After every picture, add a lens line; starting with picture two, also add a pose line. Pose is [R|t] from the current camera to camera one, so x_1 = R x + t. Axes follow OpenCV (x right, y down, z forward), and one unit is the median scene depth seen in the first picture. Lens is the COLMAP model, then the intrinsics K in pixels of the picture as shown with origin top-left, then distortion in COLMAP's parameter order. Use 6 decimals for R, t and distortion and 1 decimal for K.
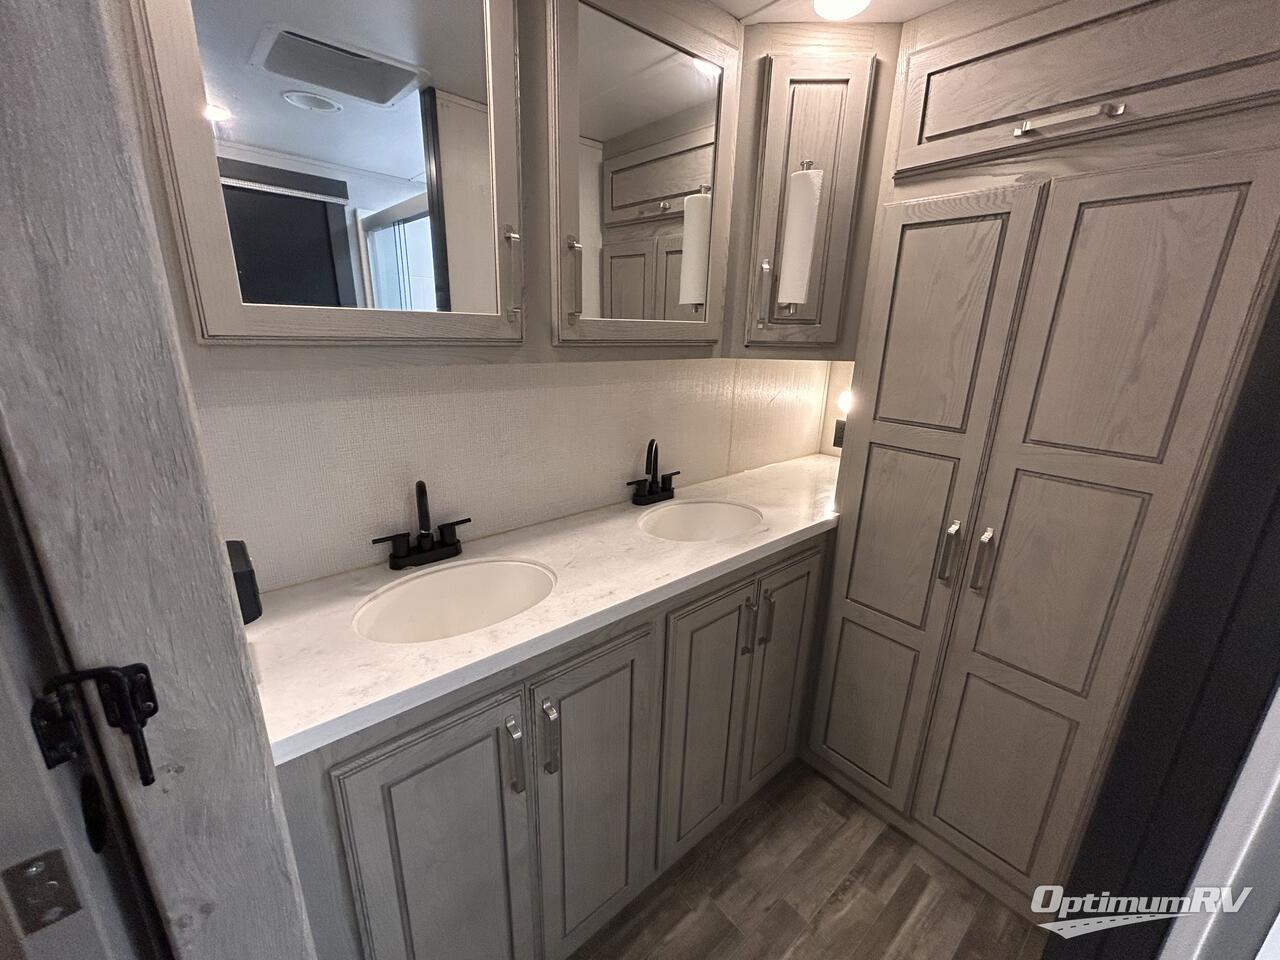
lens RADIAL K [[516.3, 0, 640.3], [0, 516.3, 478.1], [0, 0, 1]] dist [0.000071, -0.000414]
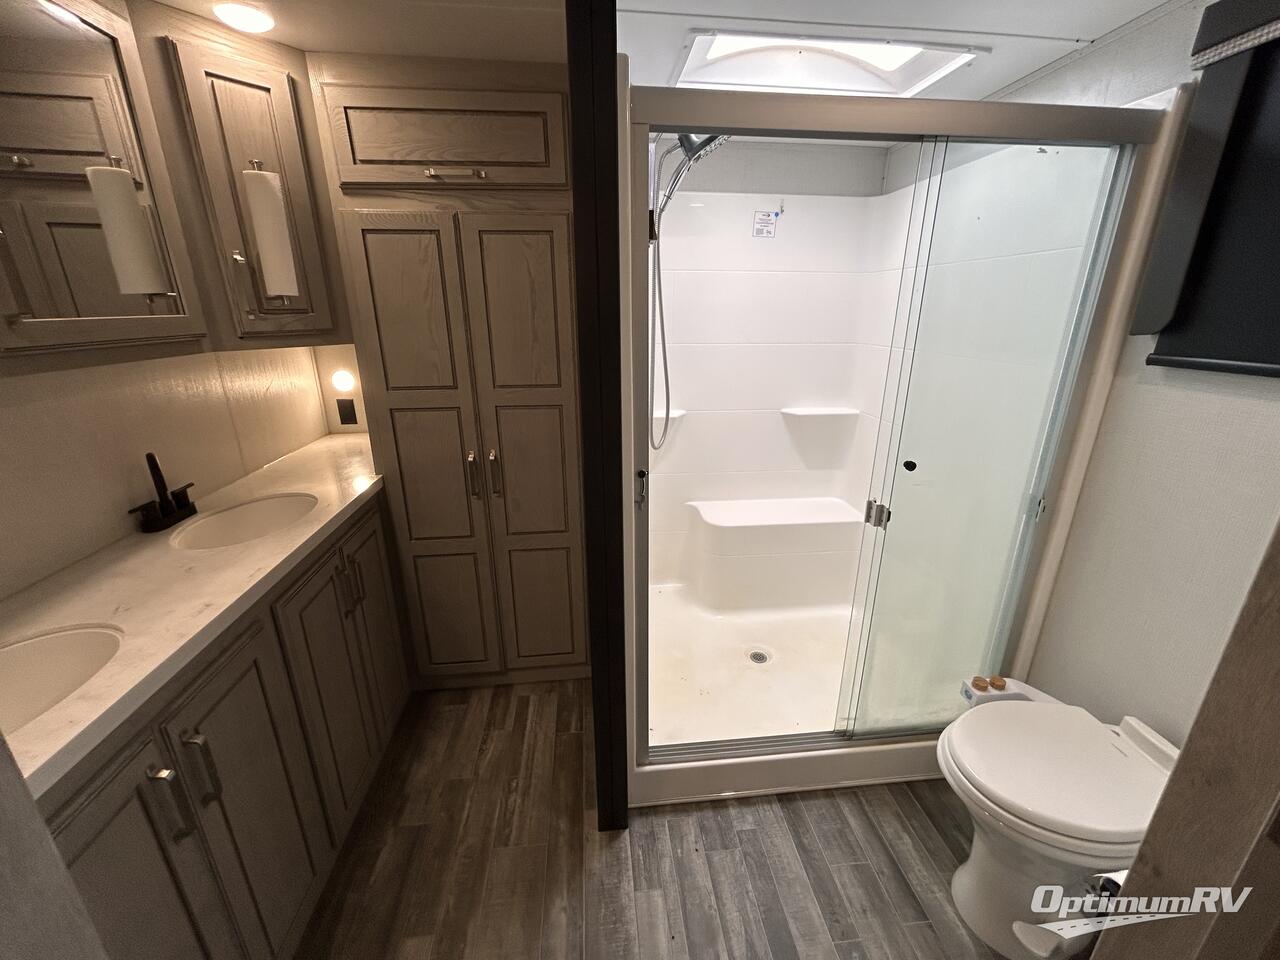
lens RADIAL K [[516.3, 0, 640.3], [0, 516.3, 478.1], [0, 0, 1]] dist [0.000071, -0.000414]
pose [[0.564925, -0.286612, 0.773765, -0.214646], [0.249144, 0.953217, 0.171184, 0.024417], [-0.786630, 0.096073, 0.609904, -0.191392]]
